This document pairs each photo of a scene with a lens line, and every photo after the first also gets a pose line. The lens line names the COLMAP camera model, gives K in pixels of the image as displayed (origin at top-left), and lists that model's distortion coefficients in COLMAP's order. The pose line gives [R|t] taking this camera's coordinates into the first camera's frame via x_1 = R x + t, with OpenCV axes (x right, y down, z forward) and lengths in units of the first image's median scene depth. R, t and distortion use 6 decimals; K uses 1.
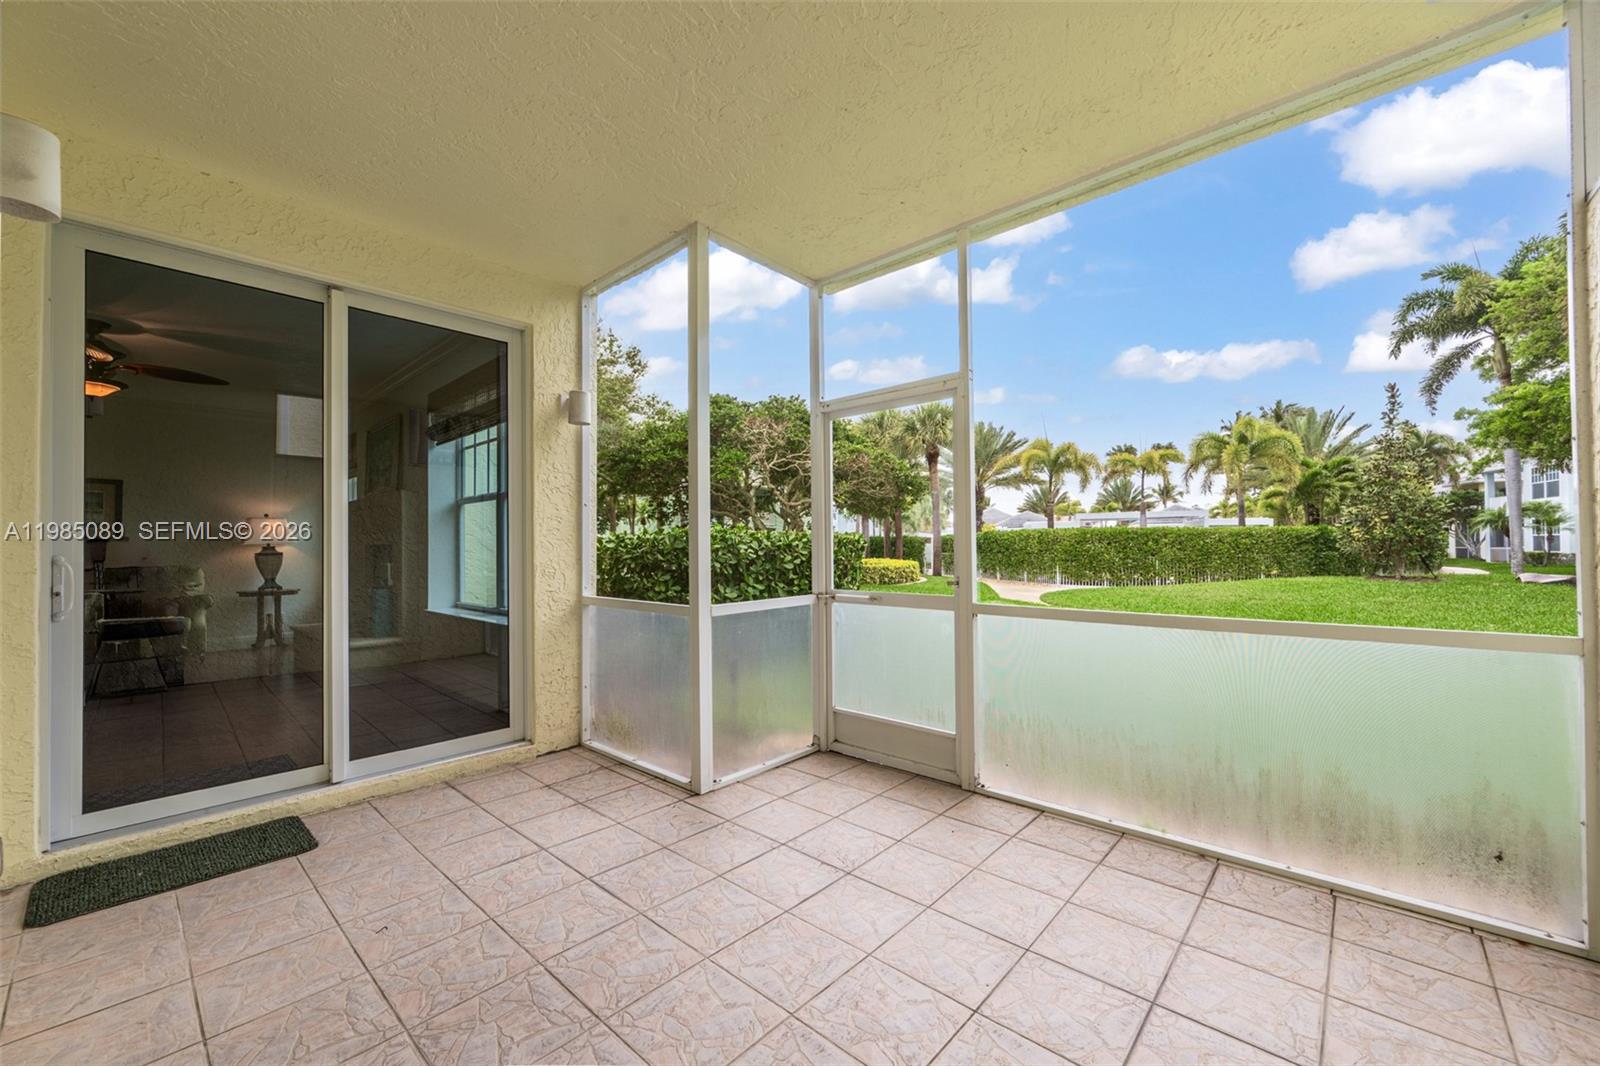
lens RADIAL K [[617.5, 0, 800.0], [0, 617.5, 533.0], [0, 0, 1]] dist [-0.000720, 0.000040]
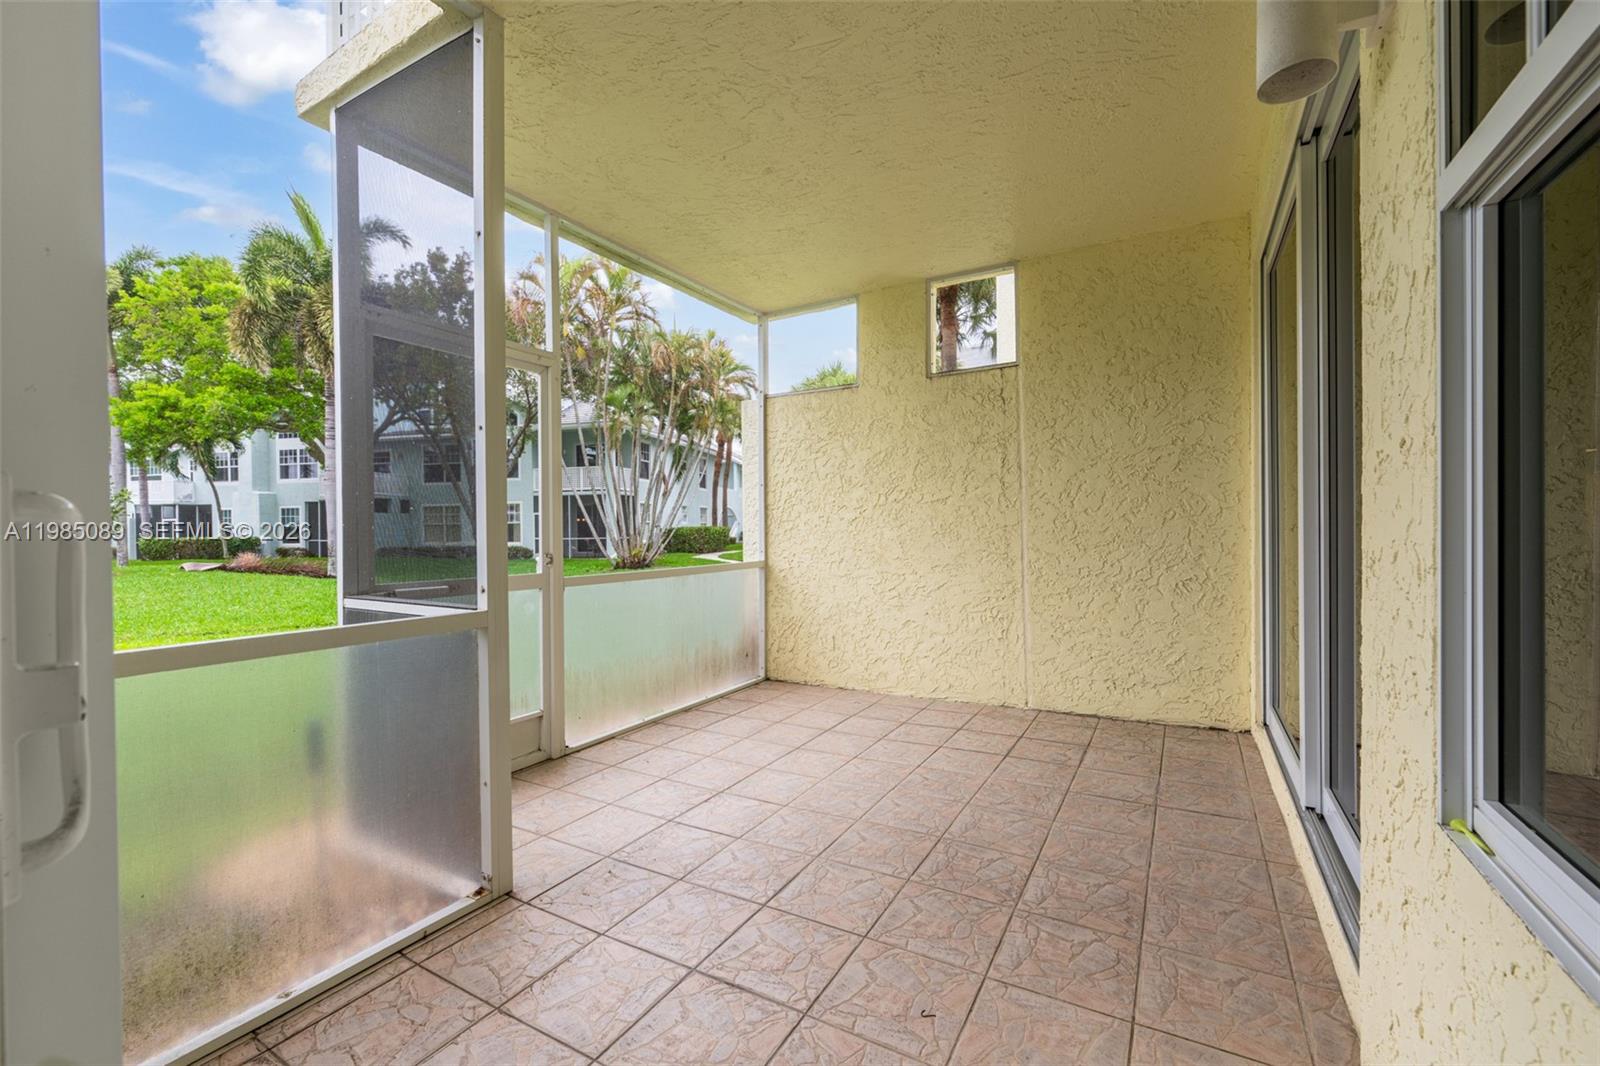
lens RADIAL K [[671.2, 0, 800.0], [0, 671.2, 533.0], [0, 0, 1]] dist [0.000714, -0.000054]
pose [[-0.207551, 0.006350, 0.978204, -1.165828], [-0.012907, 0.999874, -0.009229, 0.058665], [-0.978139, -0.014541, -0.207443, 1.074583]]
